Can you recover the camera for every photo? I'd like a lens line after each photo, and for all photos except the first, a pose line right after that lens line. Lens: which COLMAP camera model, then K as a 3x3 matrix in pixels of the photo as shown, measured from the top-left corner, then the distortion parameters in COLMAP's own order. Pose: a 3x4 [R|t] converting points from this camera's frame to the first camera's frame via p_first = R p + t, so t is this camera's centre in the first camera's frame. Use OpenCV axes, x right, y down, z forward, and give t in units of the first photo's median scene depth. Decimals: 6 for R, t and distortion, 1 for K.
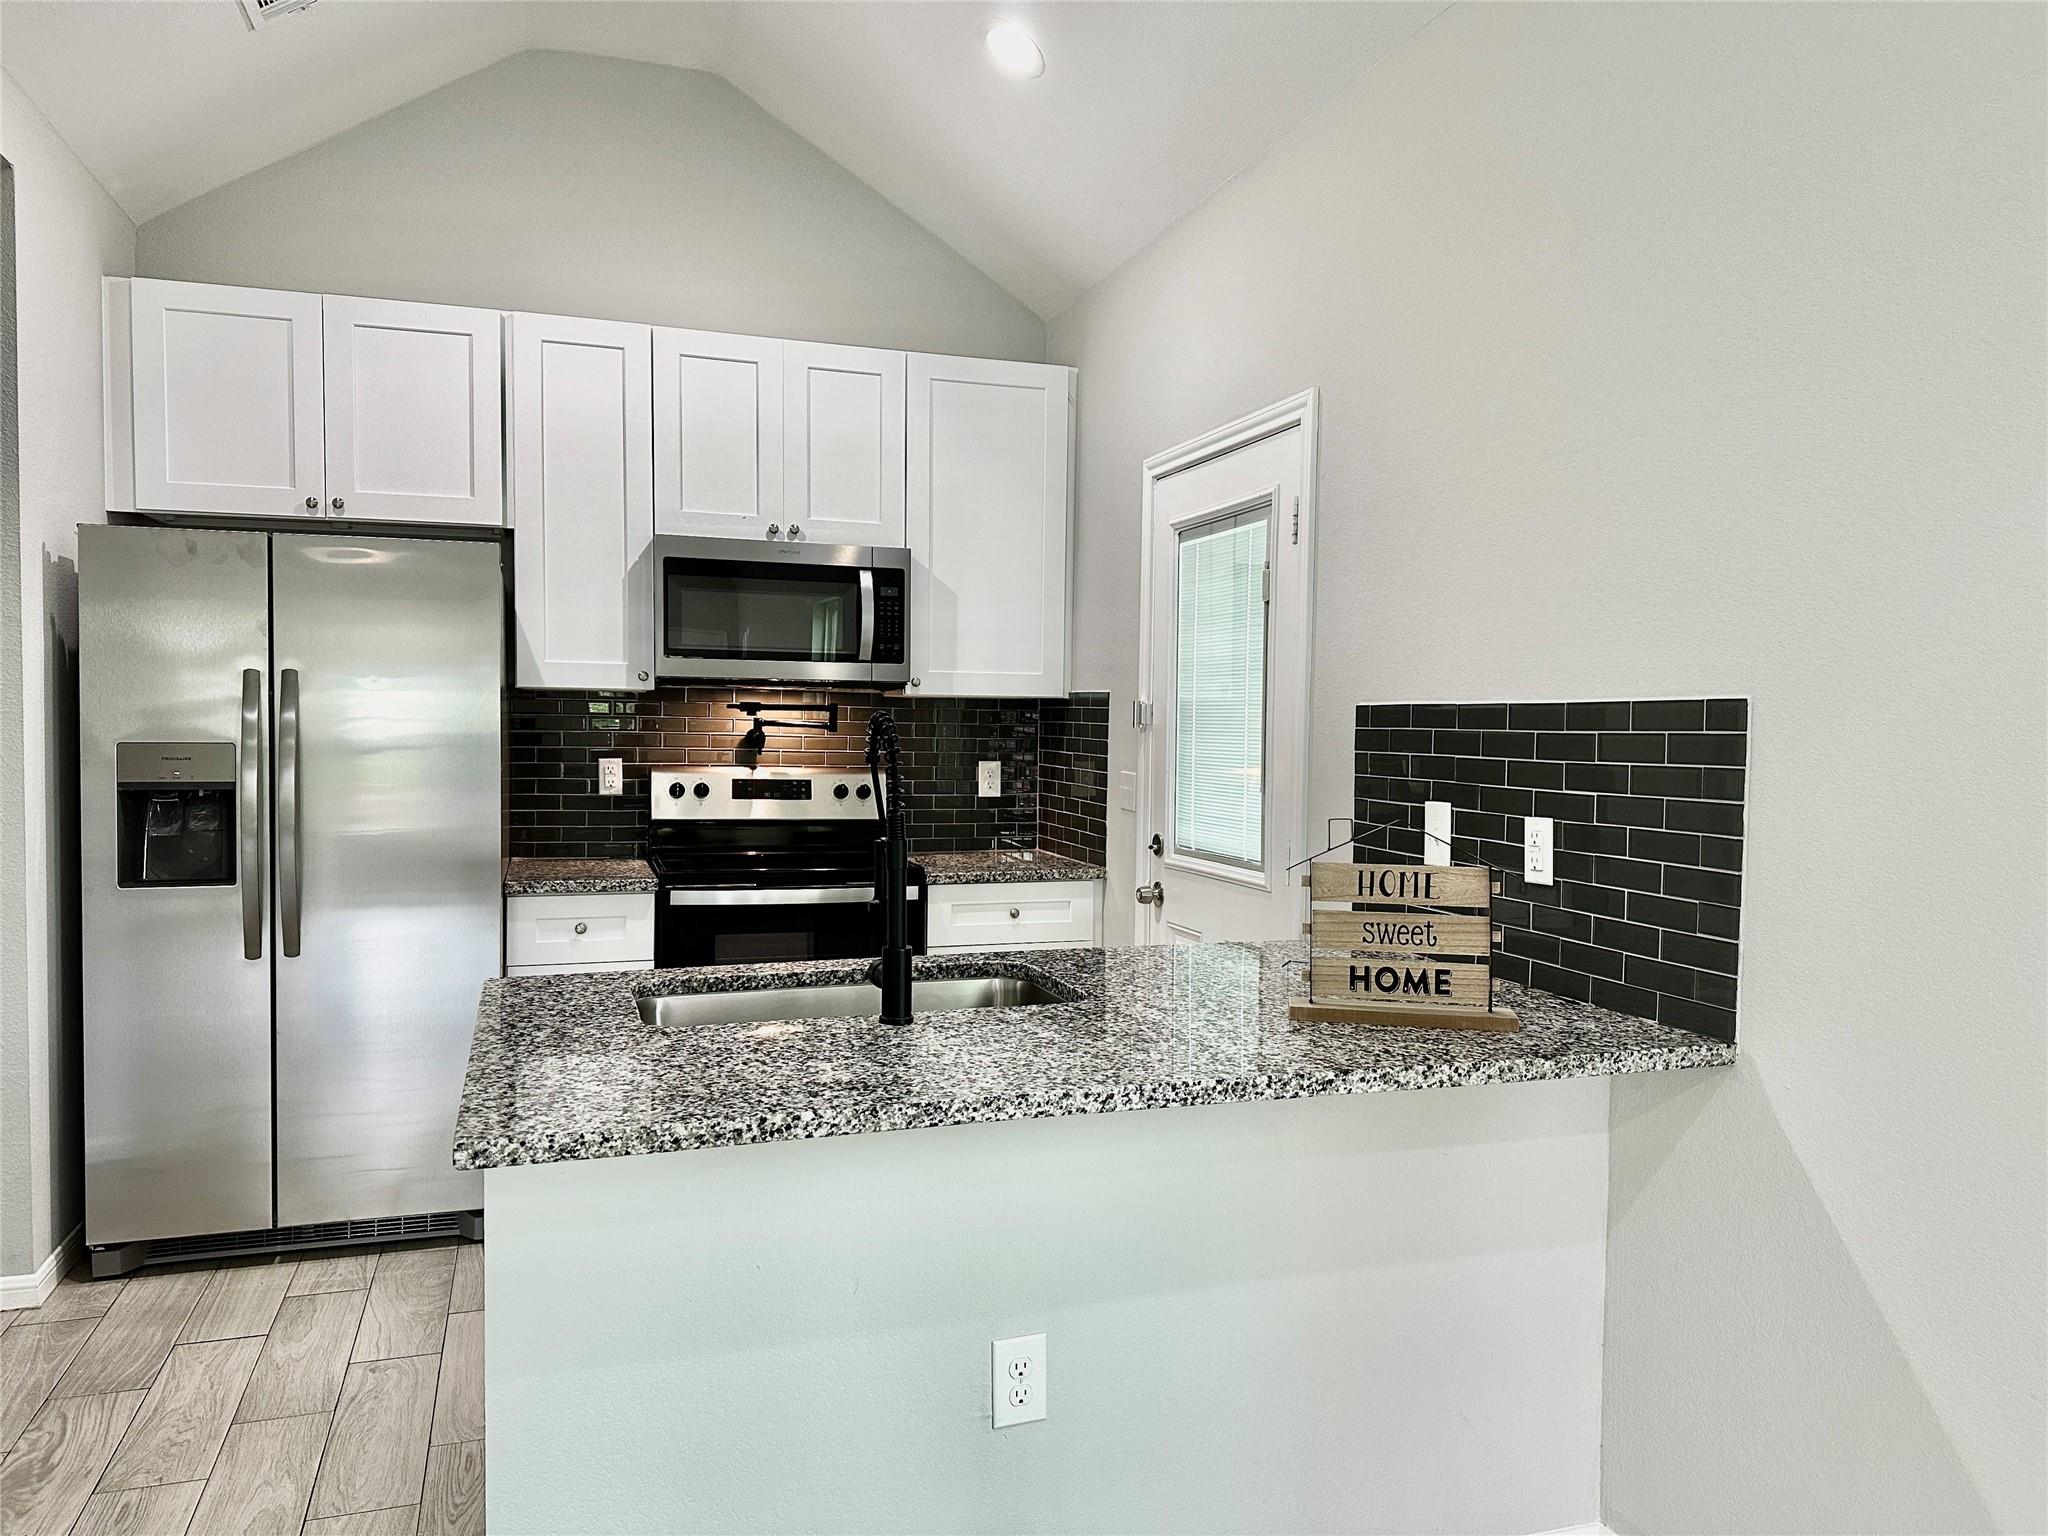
lens RADIAL K [[1429.3, 0, 1024.0], [0, 1429.3, 768.0], [0, 0, 1]] dist [0.126583, -0.122450]
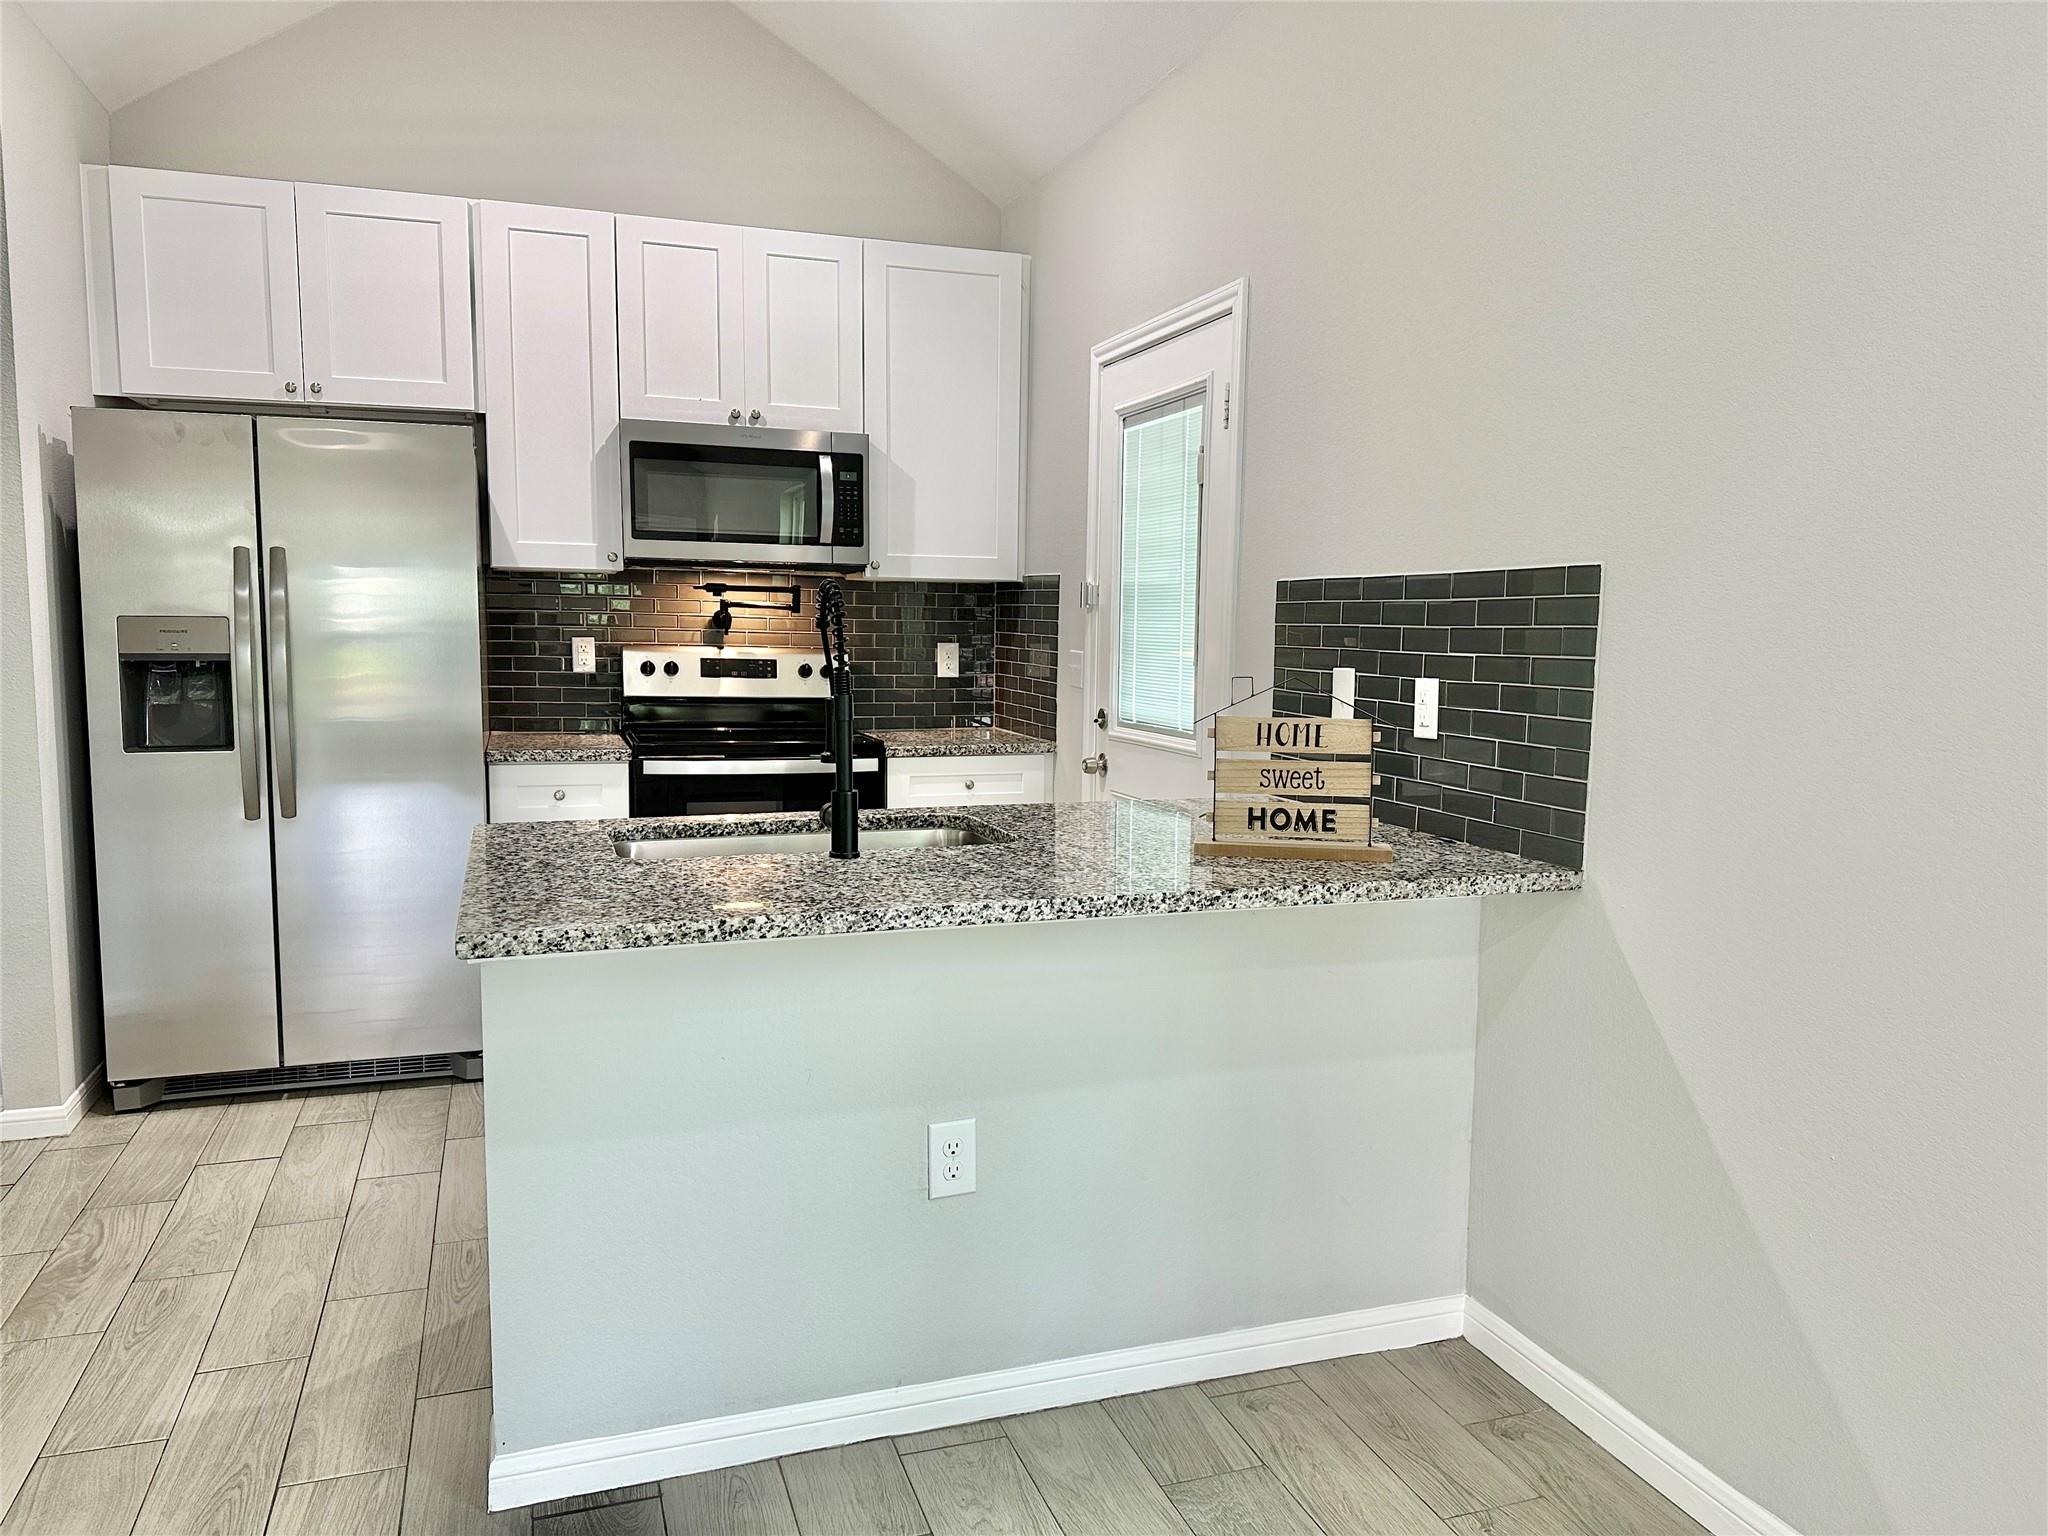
lens RADIAL K [[1483.5, 0, 1024.0], [0, 1483.5, 768.0], [0, 0, 1]] dist [0.156266, -0.198027]
pose [[0.999982, -0.000542, 0.005938, 0.032281], [0.000177, 0.998116, 0.061351, 0.025746], [-0.005960, -0.061349, 0.998099, -0.115994]]
